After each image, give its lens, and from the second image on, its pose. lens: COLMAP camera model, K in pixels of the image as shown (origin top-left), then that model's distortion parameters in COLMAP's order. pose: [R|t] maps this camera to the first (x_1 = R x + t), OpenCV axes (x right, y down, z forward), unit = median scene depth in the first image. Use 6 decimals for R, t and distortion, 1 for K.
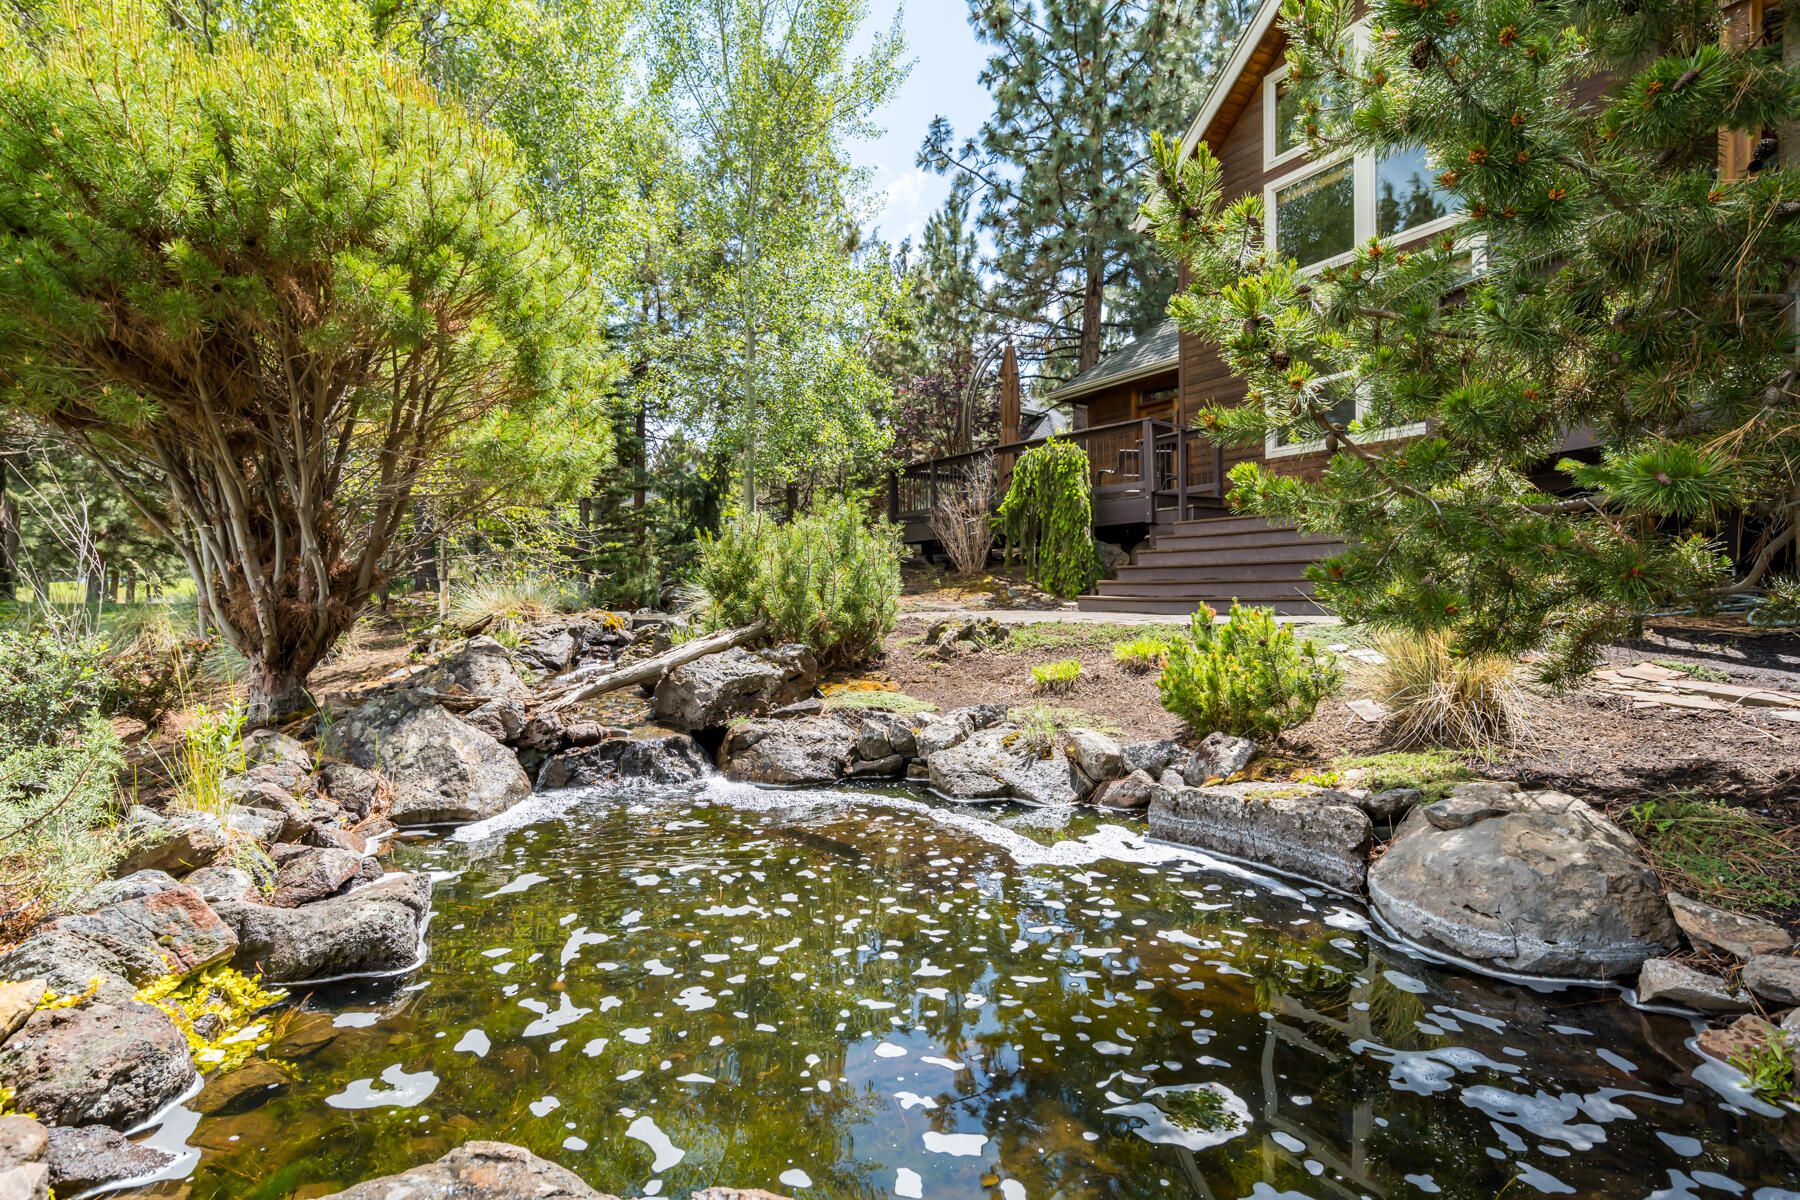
lens RADIAL K [[913.4, 0, 889.9], [0, 913.4, 601.2], [0, 0, 1]] dist [-0.002917, 0.000867]
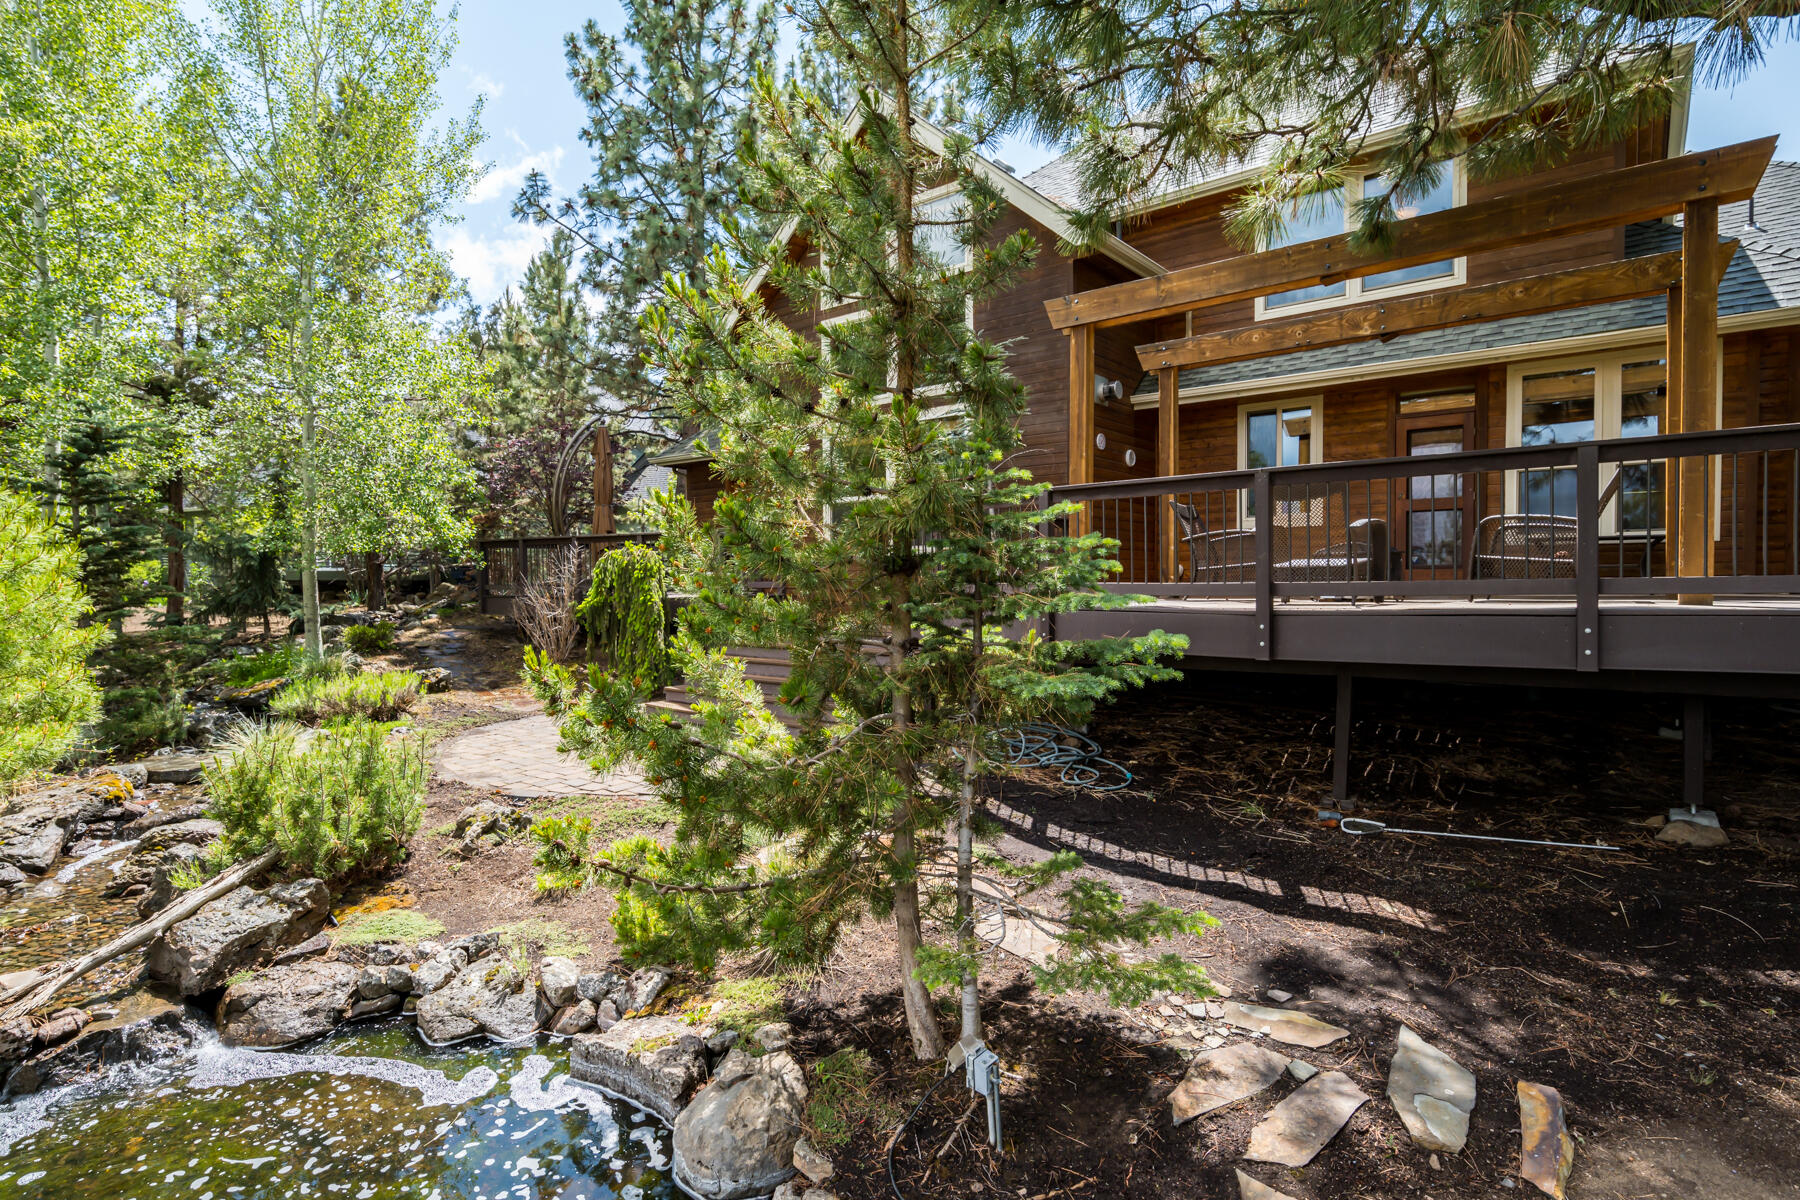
lens RADIAL K [[913.4, 0, 889.9], [0, 913.4, 601.2], [0, 0, 1]] dist [-0.002917, 0.000867]
pose [[0.926771, -0.008943, 0.375521, 0.141288], [0.004493, 0.999909, 0.012722, -0.305554], [-0.375600, -0.010103, 0.926727, -0.290393]]
